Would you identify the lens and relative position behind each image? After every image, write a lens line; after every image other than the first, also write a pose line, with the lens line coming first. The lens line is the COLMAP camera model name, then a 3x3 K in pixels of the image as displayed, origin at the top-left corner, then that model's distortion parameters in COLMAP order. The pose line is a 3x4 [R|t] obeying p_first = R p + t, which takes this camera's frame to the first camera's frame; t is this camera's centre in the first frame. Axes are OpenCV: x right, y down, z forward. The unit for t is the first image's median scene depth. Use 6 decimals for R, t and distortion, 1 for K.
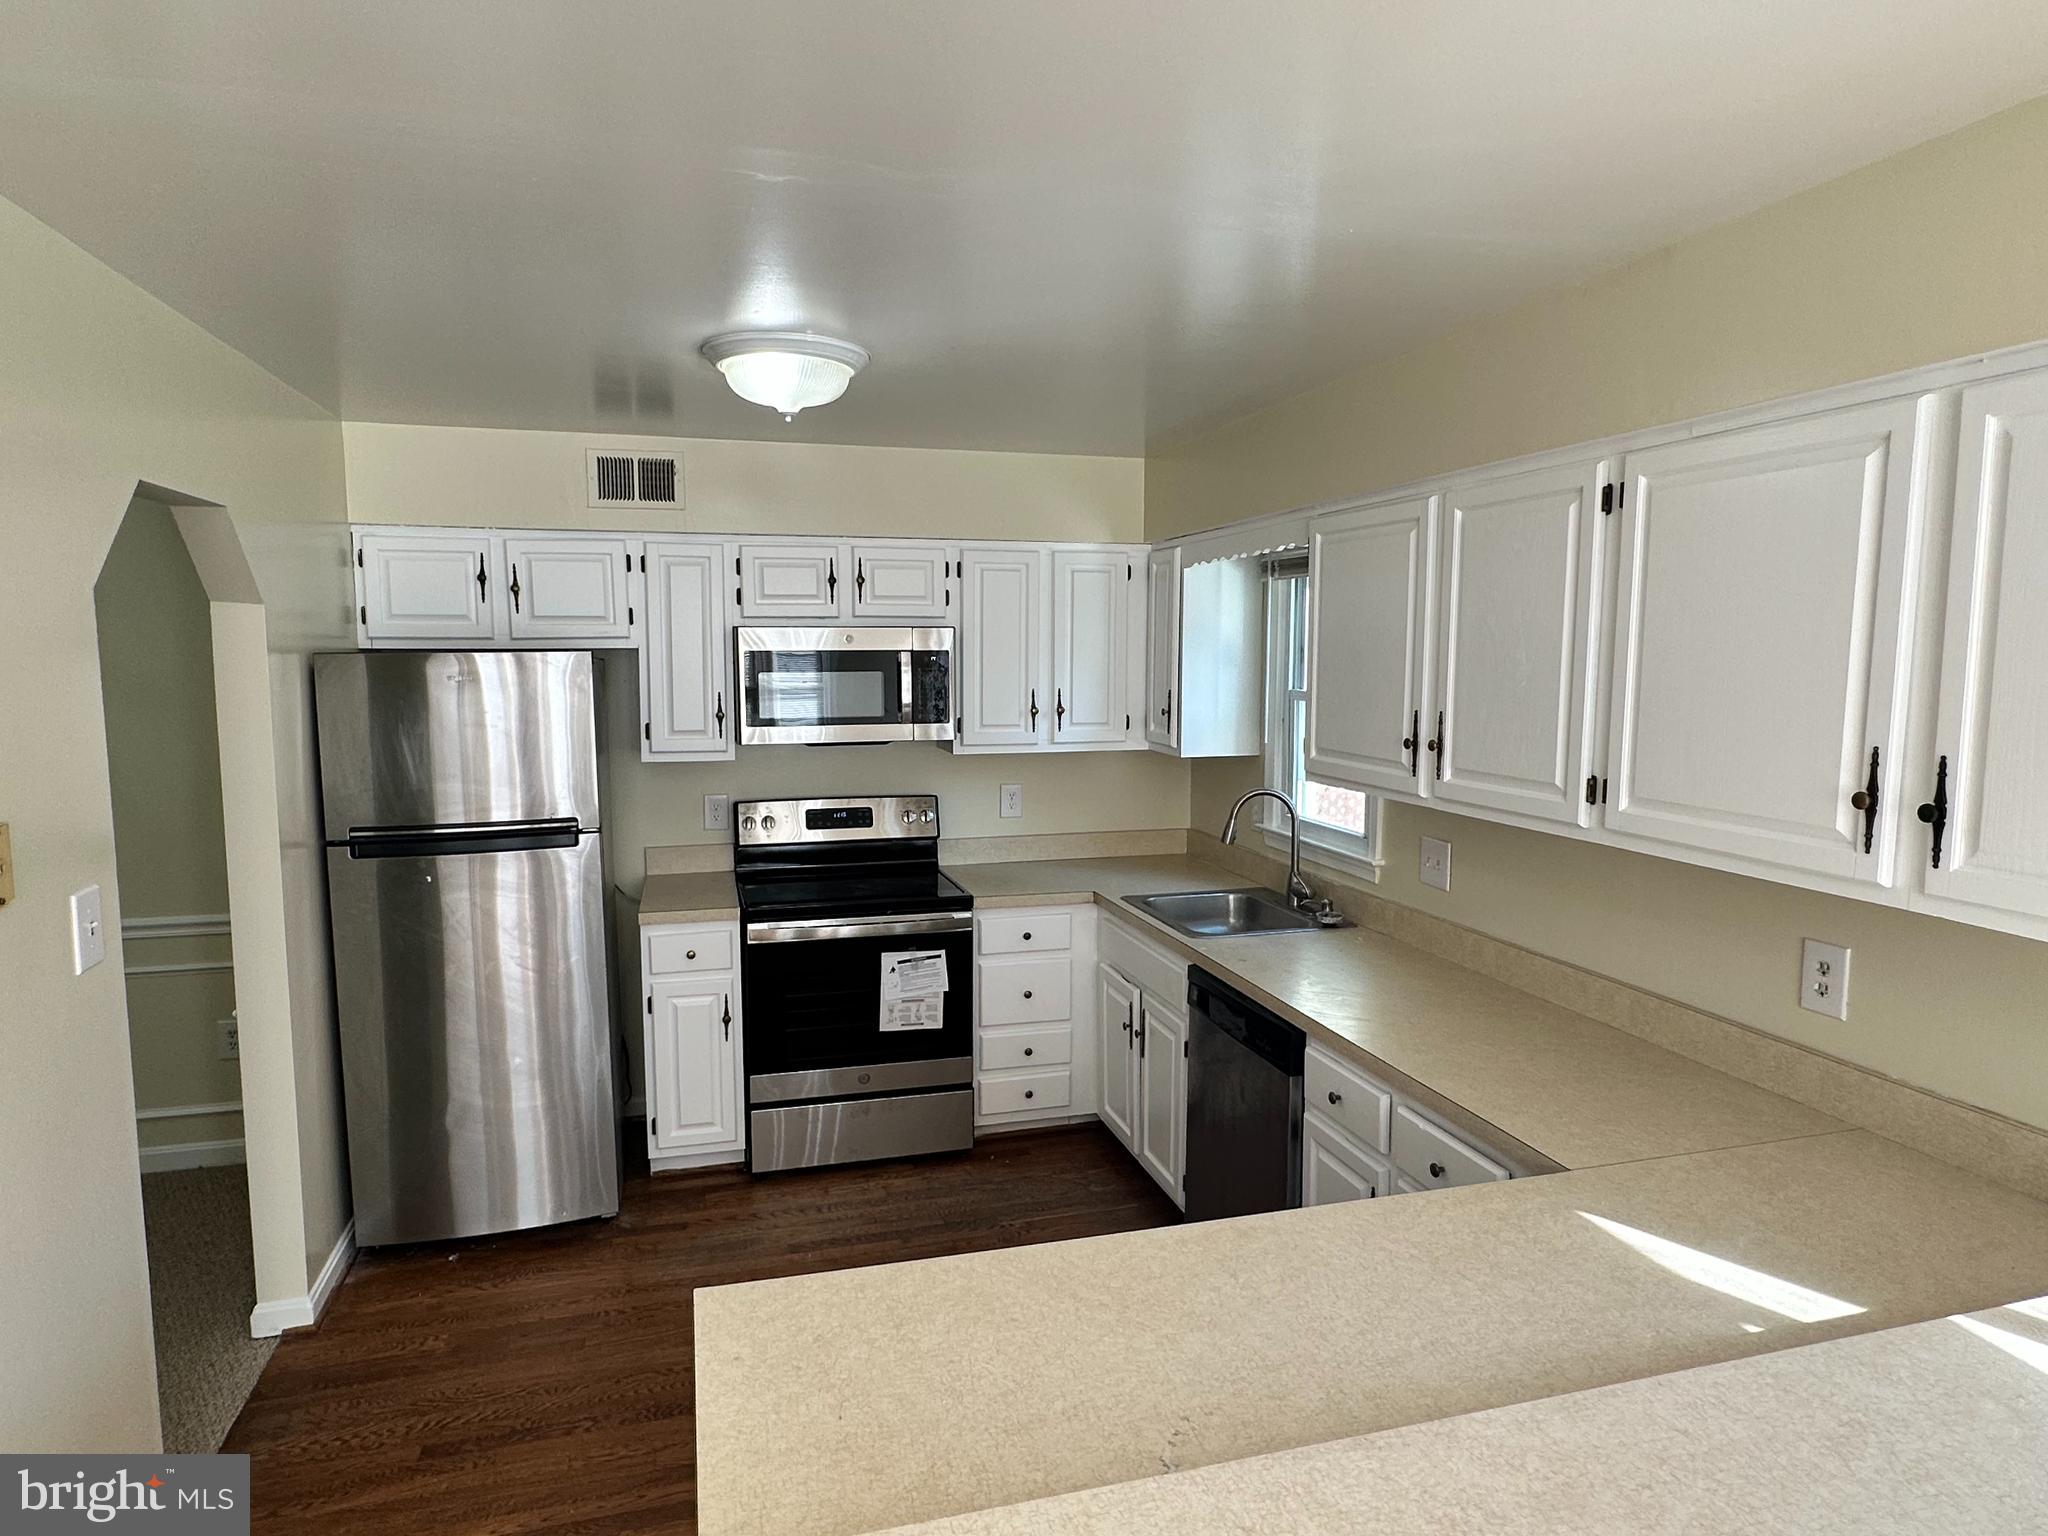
lens RADIAL K [[1205.4, 0, 1021.9], [0, 1205.4, 776.5], [0, 0, 1]] dist [0.003142, 0.001648]
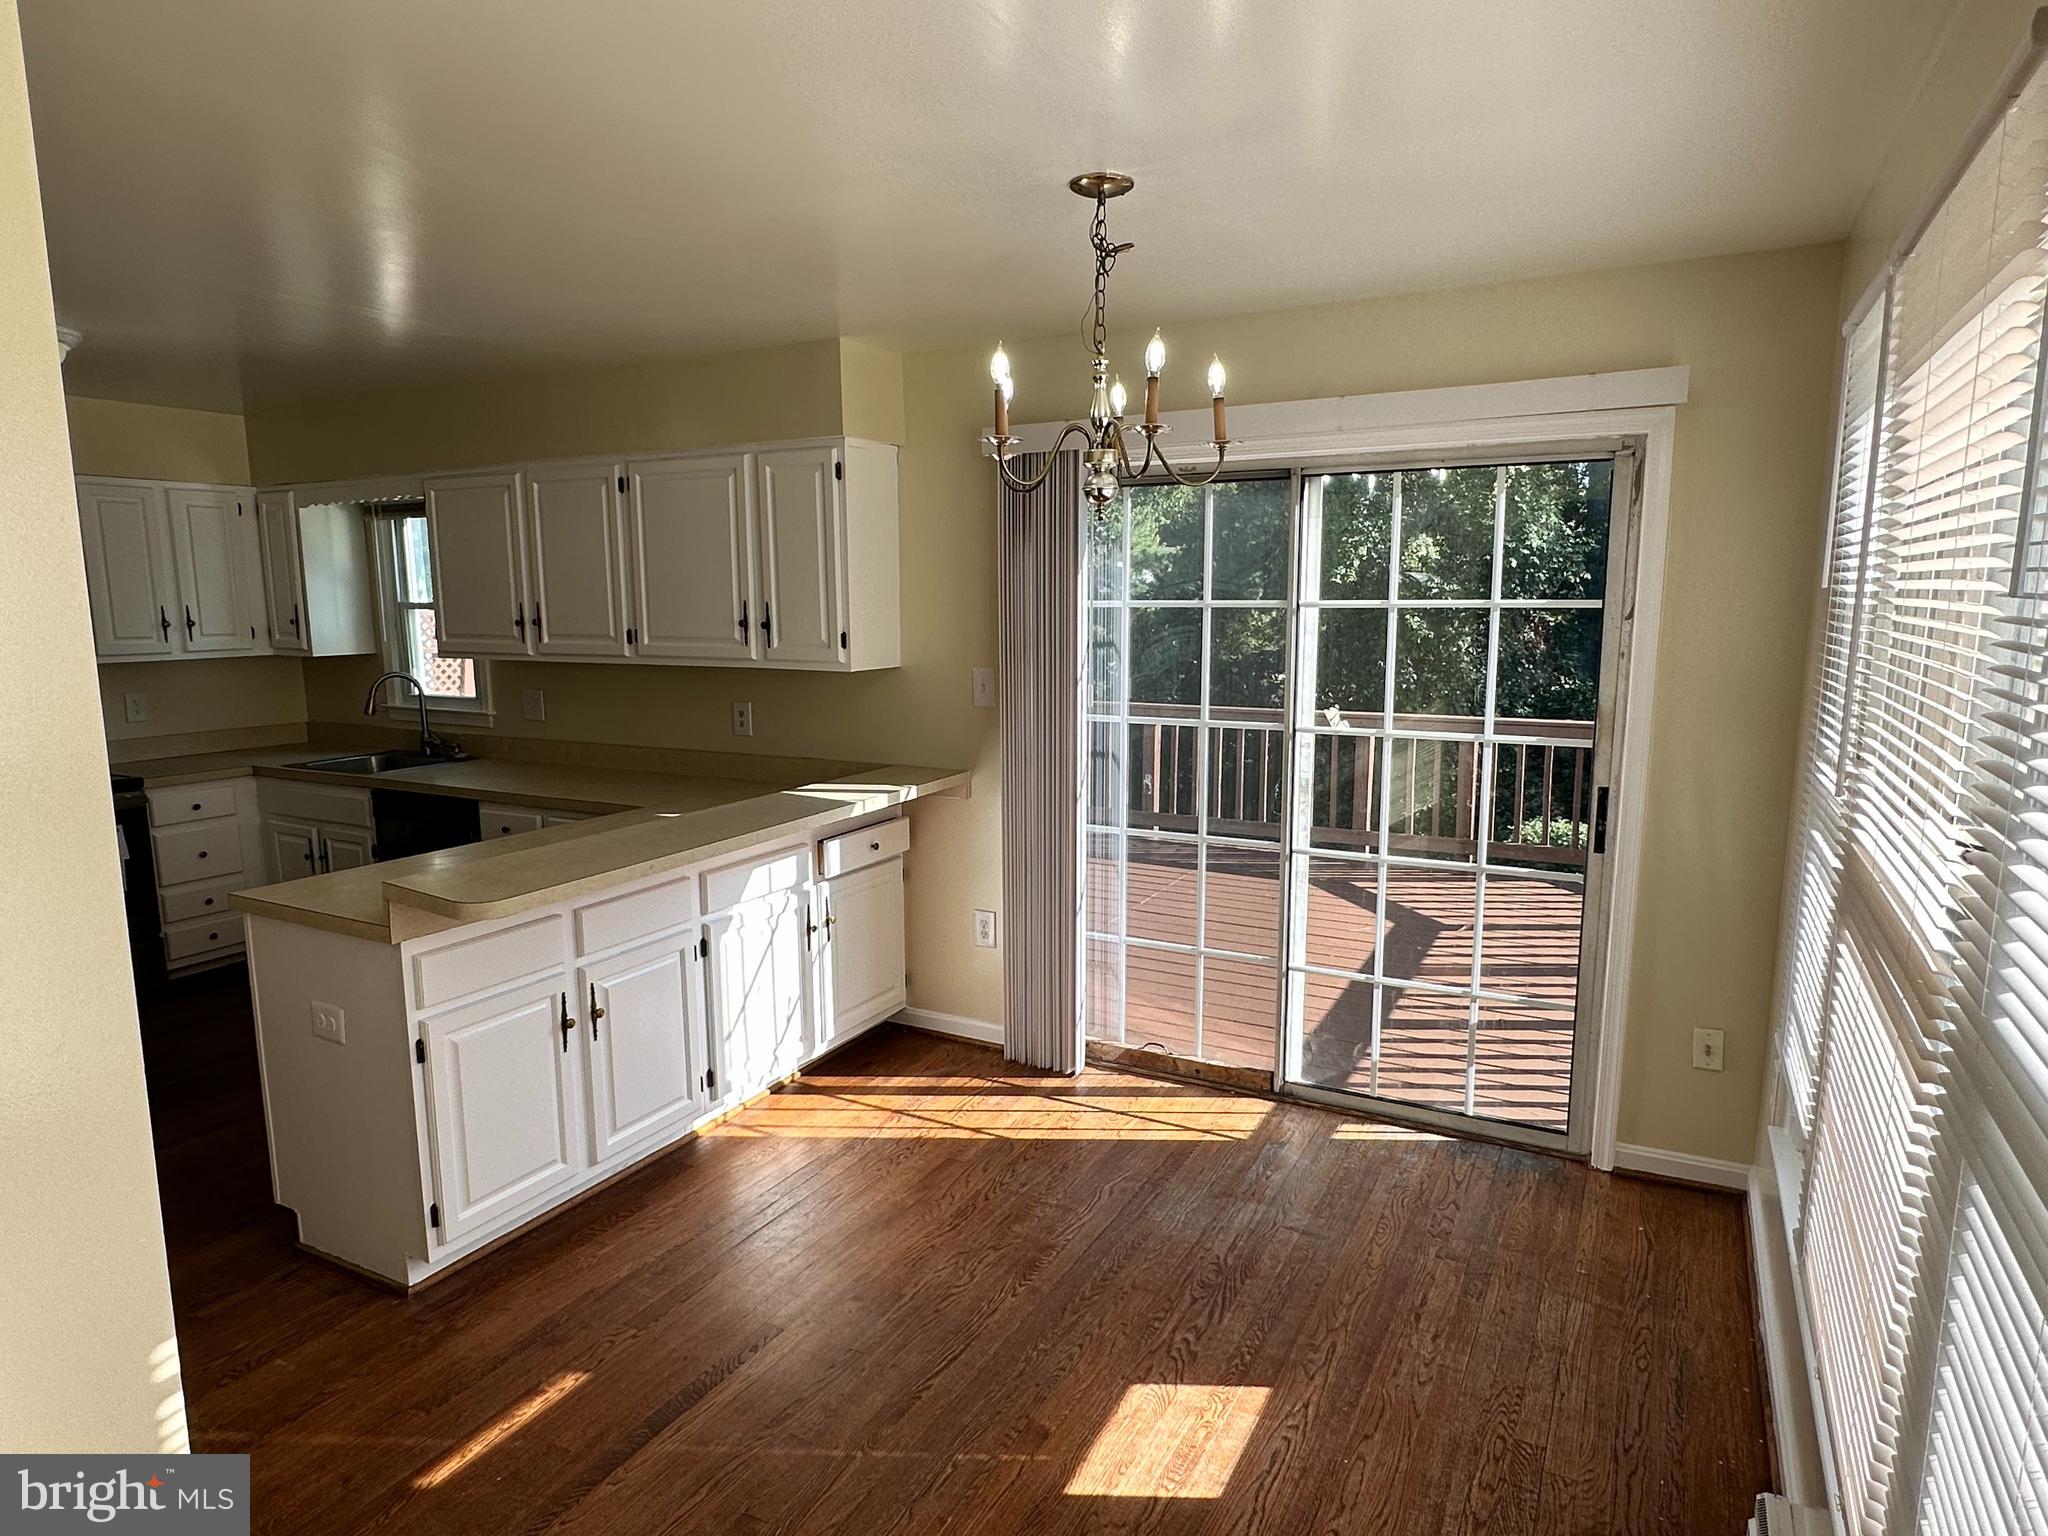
lens RADIAL K [[1205.4, 0, 1021.9], [0, 1205.4, 776.5], [0, 0, 1]] dist [0.003142, 0.001648]
pose [[0.697999, -0.116326, 0.706587, -0.327468], [0.086761, 0.993186, 0.077802, 0.094759], [-0.710823, 0.006999, 0.703336, -0.548382]]
